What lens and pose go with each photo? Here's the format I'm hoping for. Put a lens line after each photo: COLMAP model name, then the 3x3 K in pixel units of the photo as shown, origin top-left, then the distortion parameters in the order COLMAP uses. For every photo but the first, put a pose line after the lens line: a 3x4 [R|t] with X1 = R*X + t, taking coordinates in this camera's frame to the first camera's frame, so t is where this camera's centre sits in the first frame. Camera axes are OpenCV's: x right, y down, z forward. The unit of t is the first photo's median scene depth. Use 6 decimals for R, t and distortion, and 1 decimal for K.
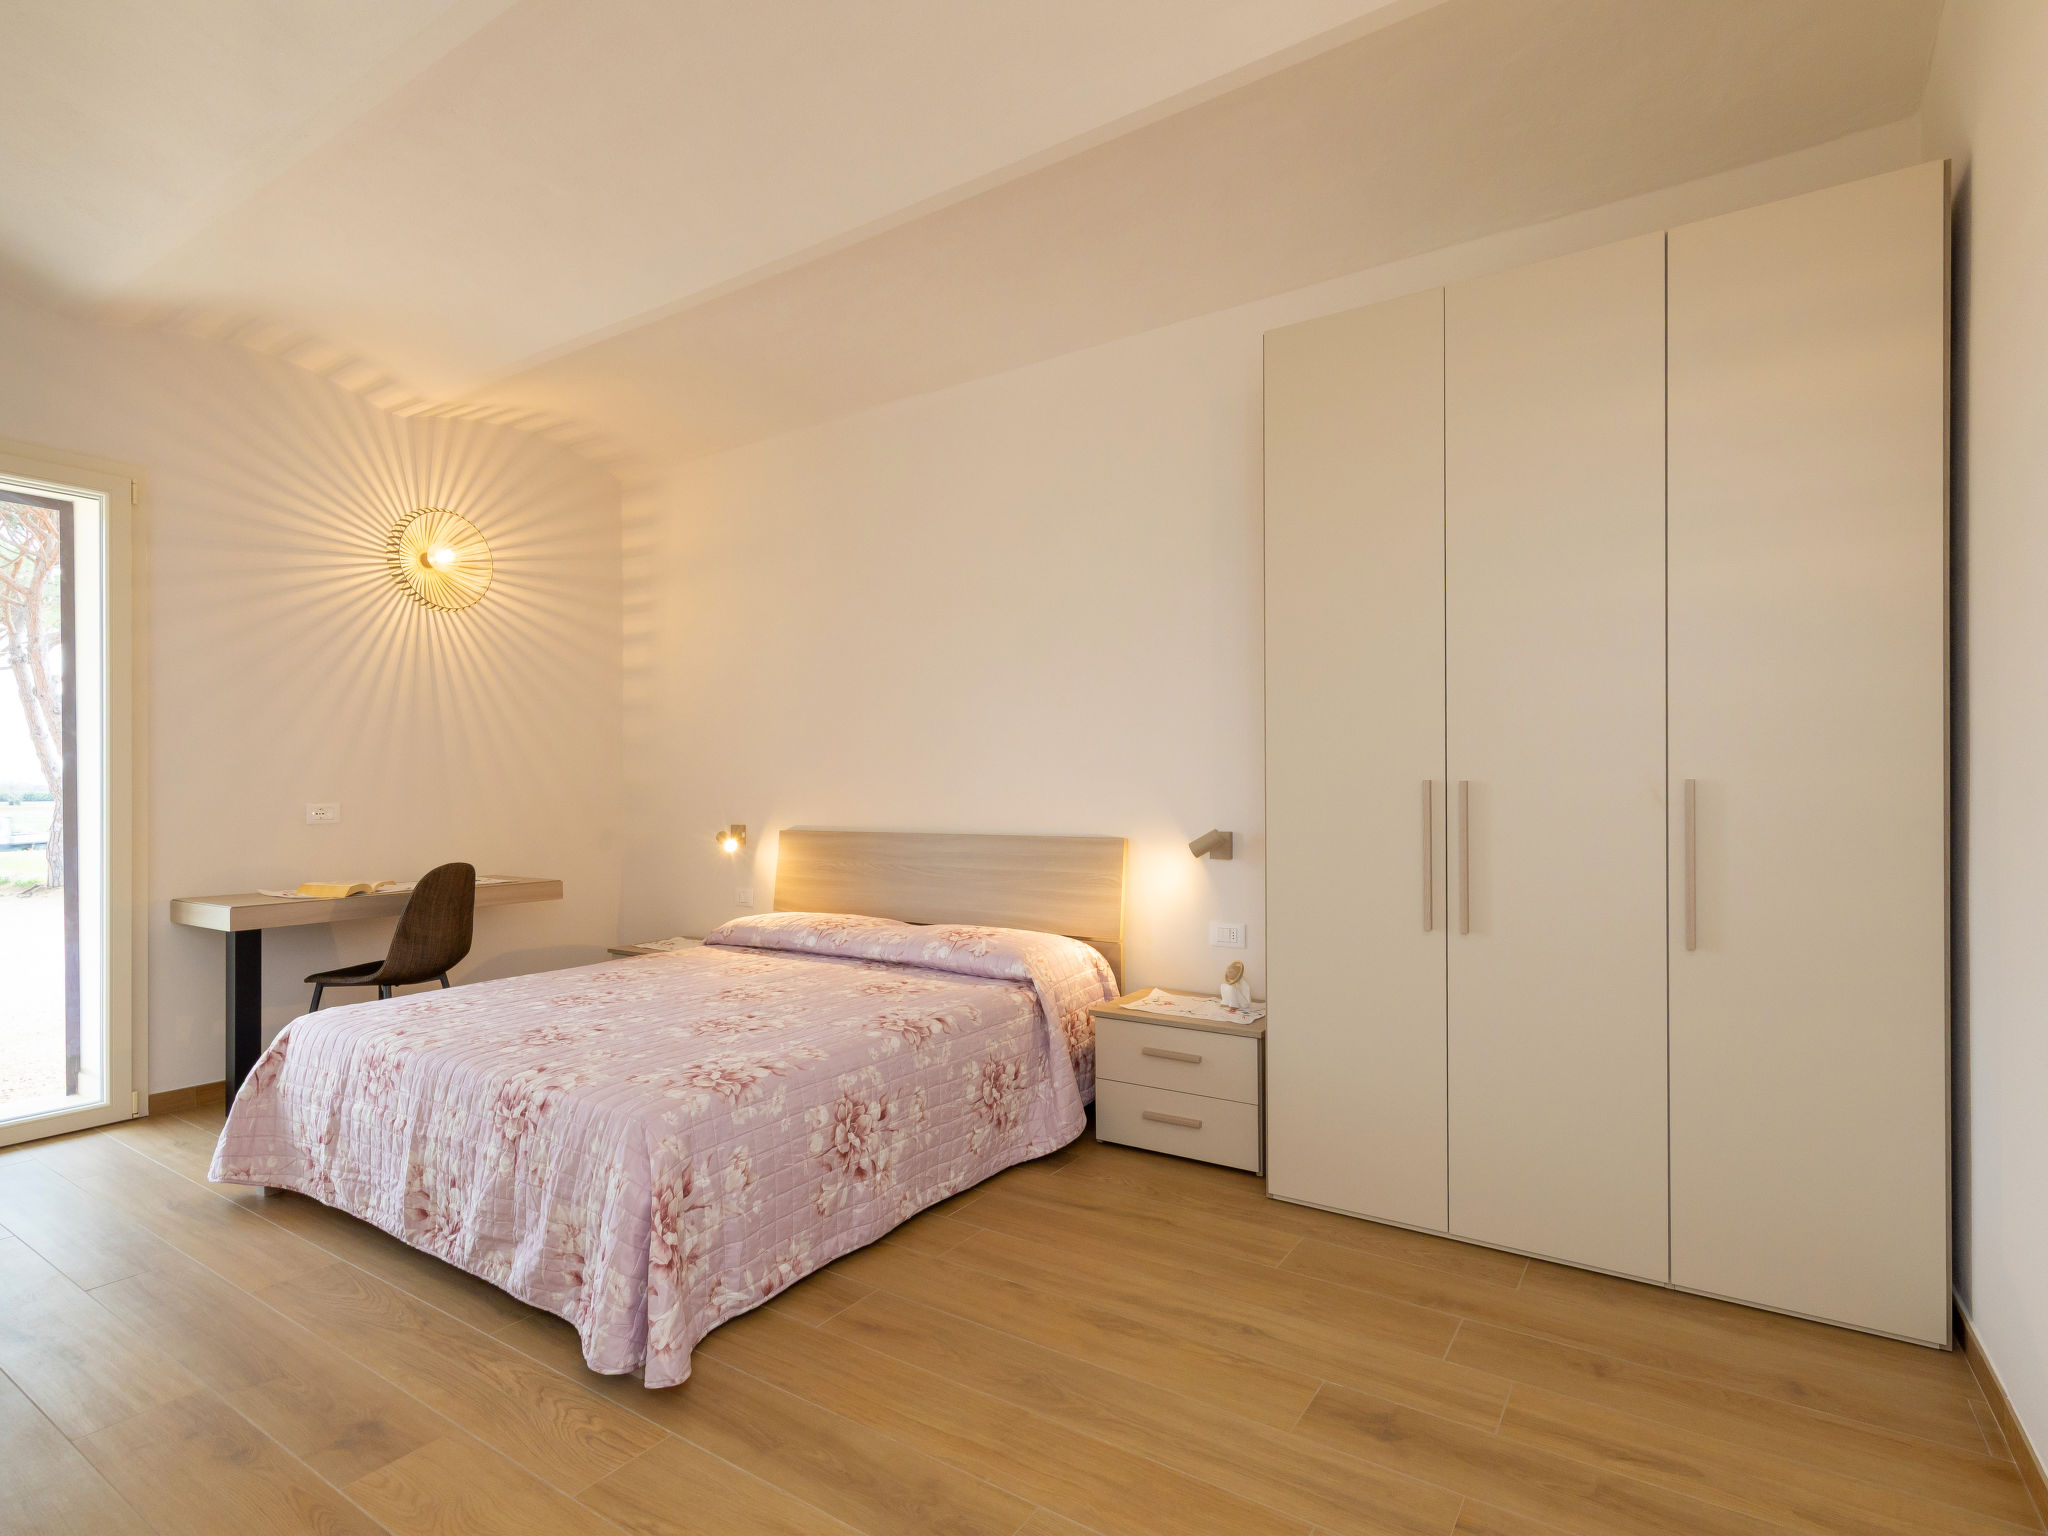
lens RADIAL K [[1067.2, 0, 963.7], [0, 1067.2, 790.3], [0, 0, 1]] dist [0.006738, 0.001231]
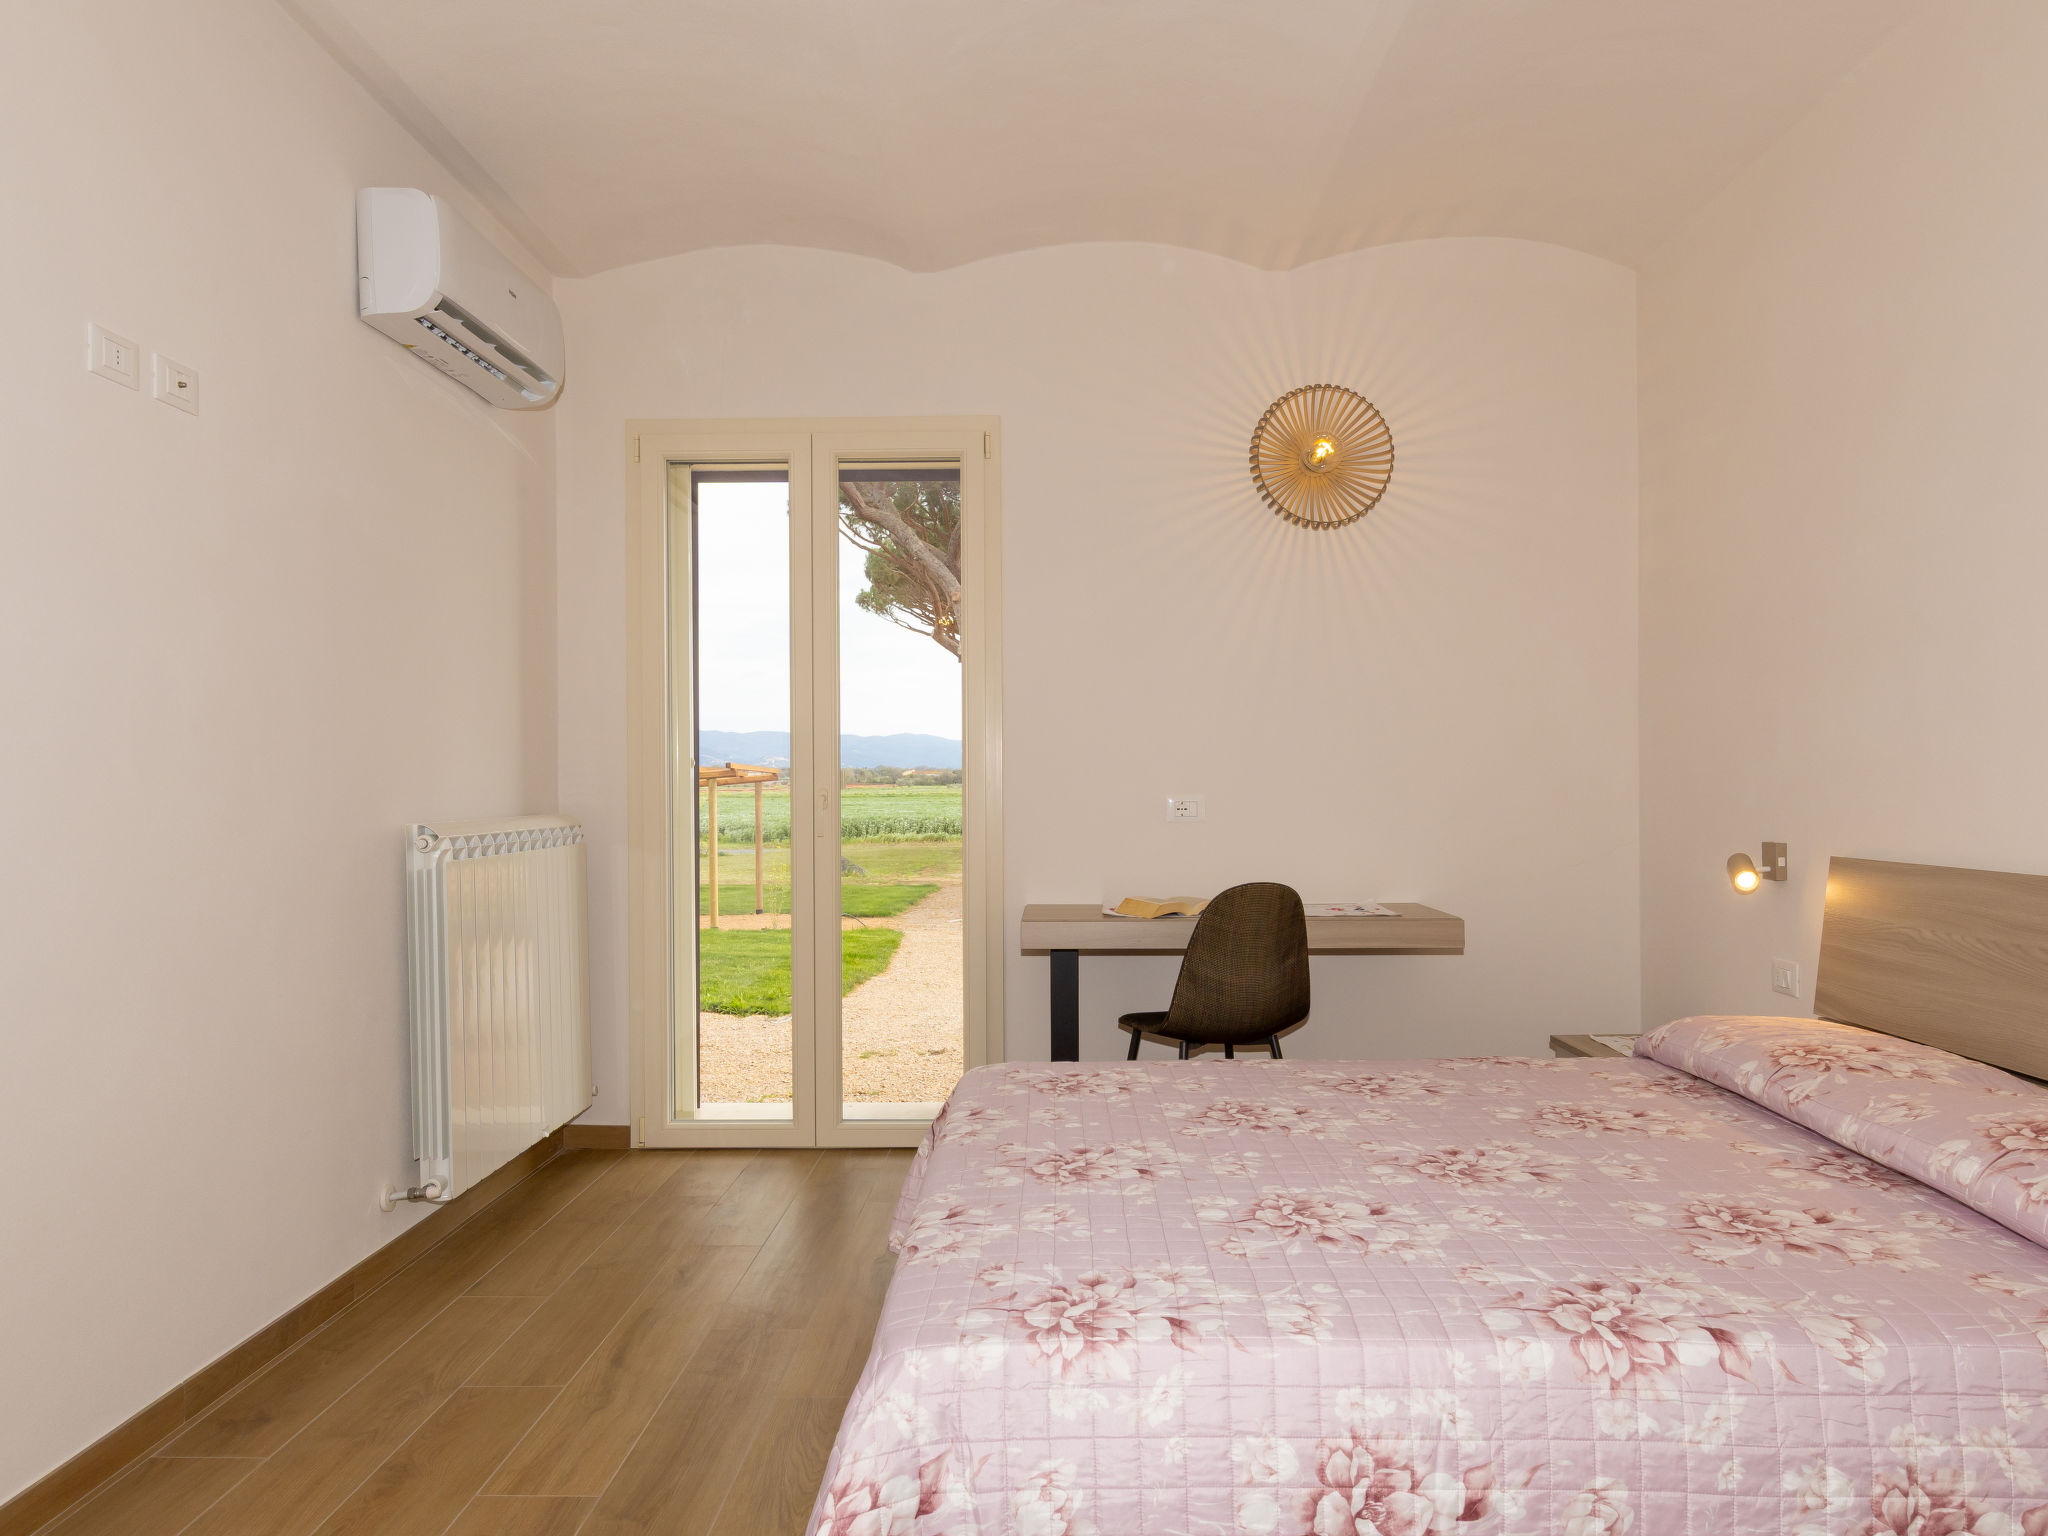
lens RADIAL K [[1432.4, 0, 1040.2], [0, 1432.4, 759.3], [0, 0, 1]] dist [-0.001234, 0.005997]
pose [[0.561295, -0.007982, -0.827577, 0.272567], [-0.000228, 0.999952, -0.009799, -0.004674], [0.827616, 0.005689, 0.561266, 0.430021]]
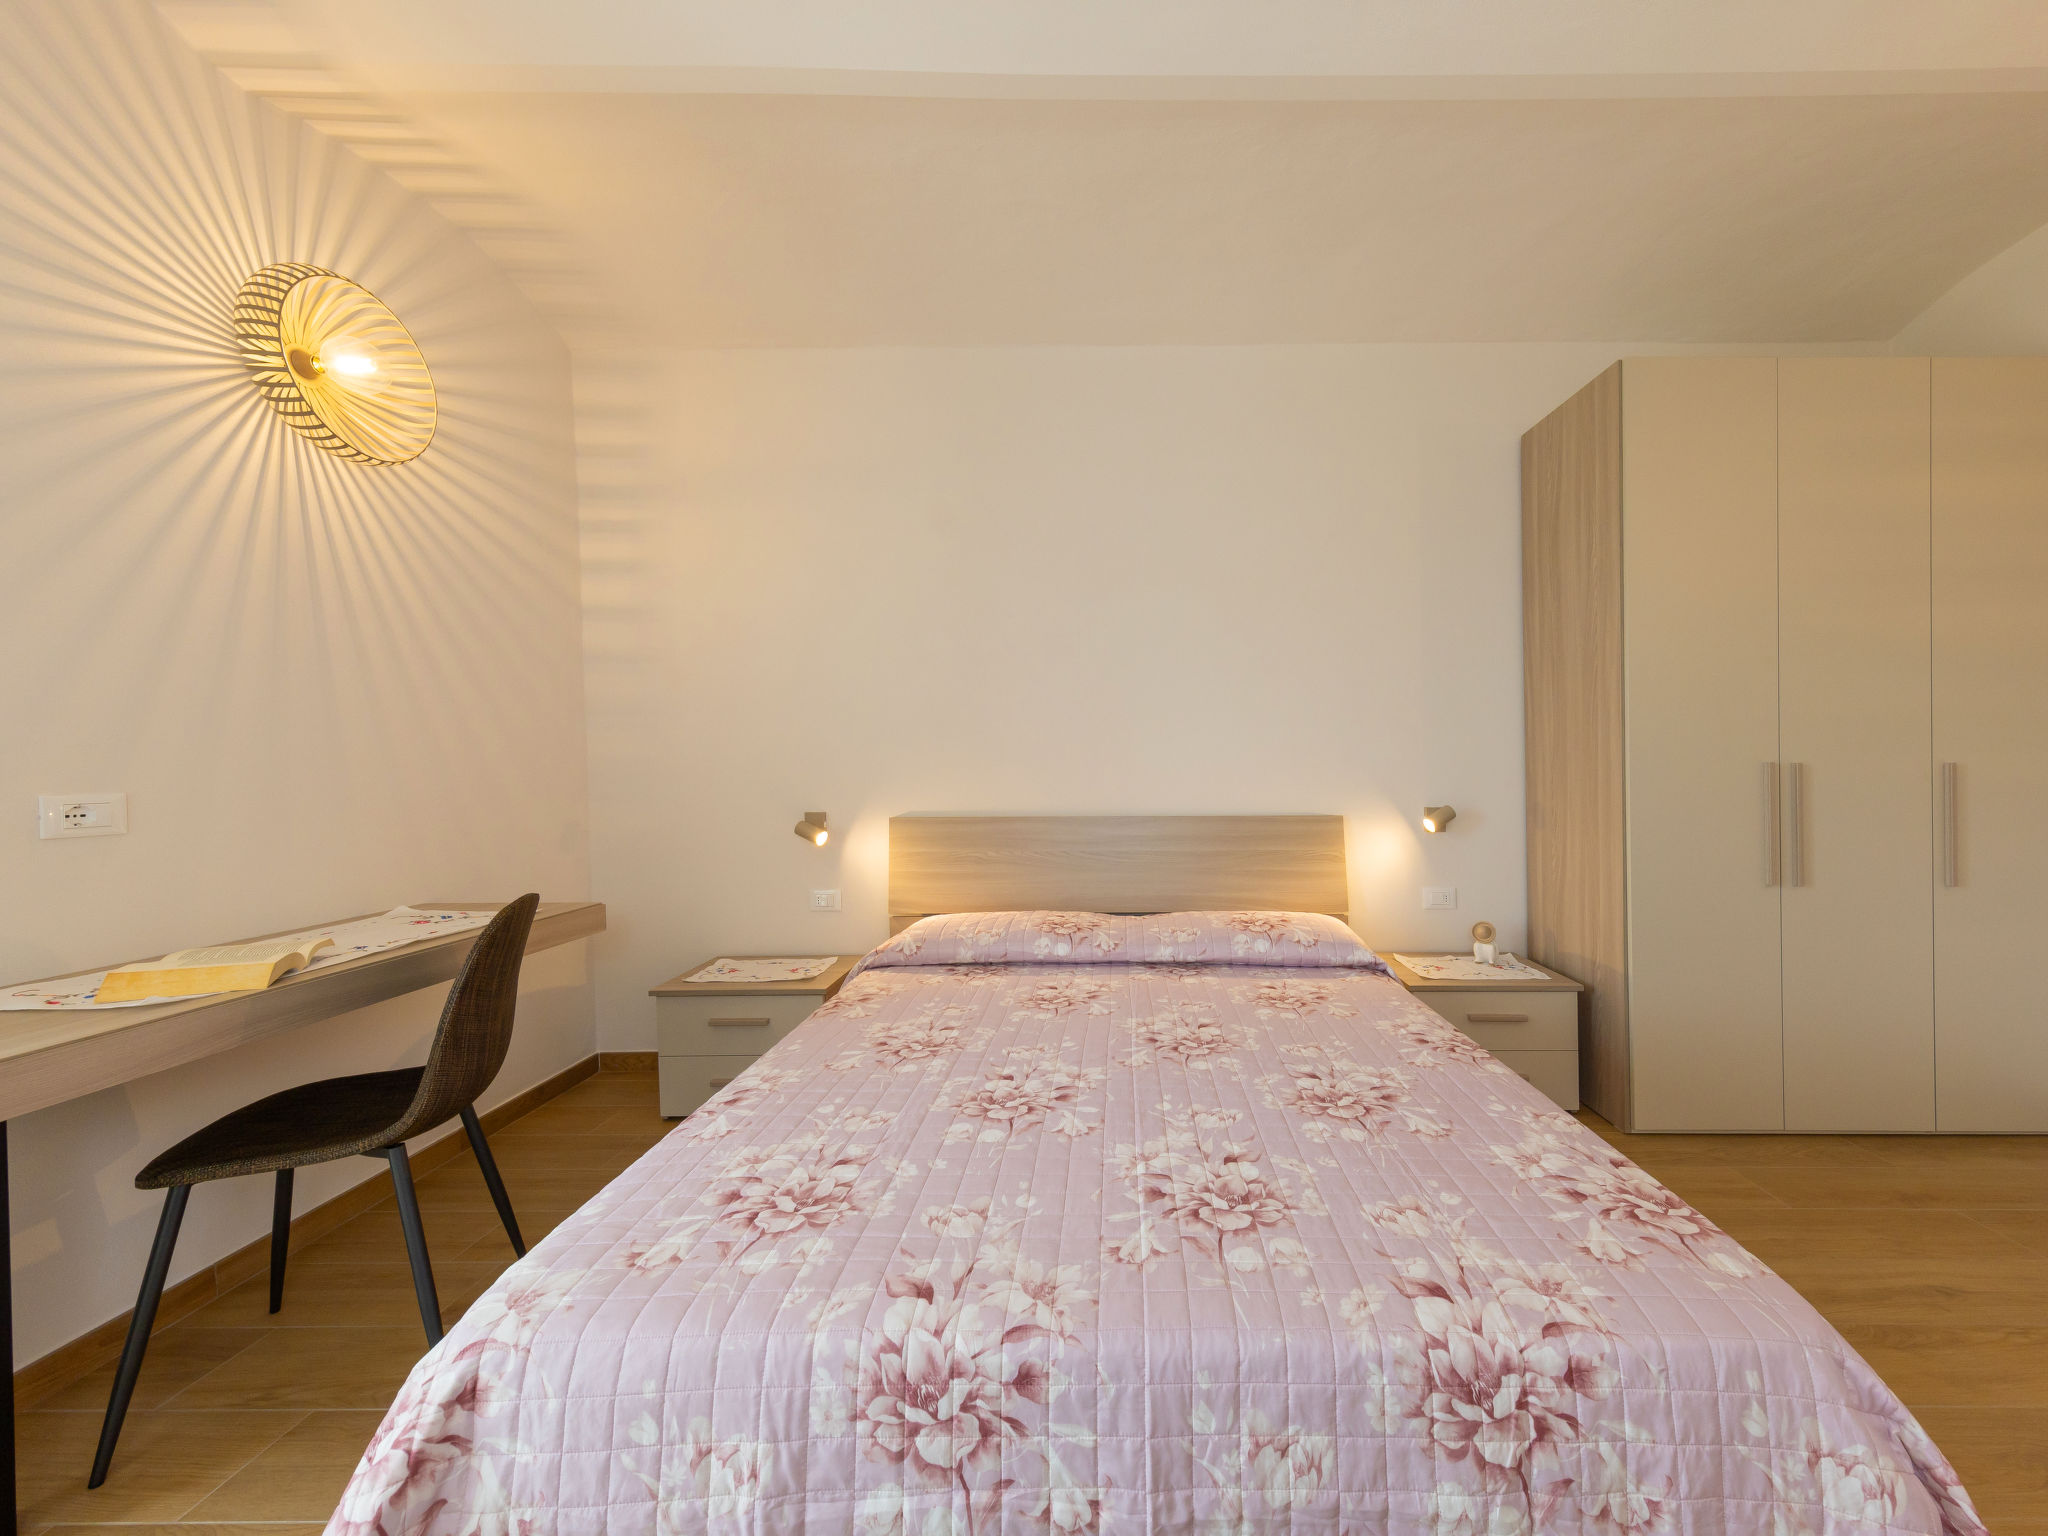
lens RADIAL K [[755.5, 0, 1009.6], [0, 755.5, 781.0], [0, 0, 1]] dist [0.006222, -0.000582]
pose [[0.813061, -0.005635, 0.582151, -0.594422], [-0.001083, 0.999937, 0.011191, 0.002492], [-0.582177, -0.009730, 0.813004, 0.618589]]
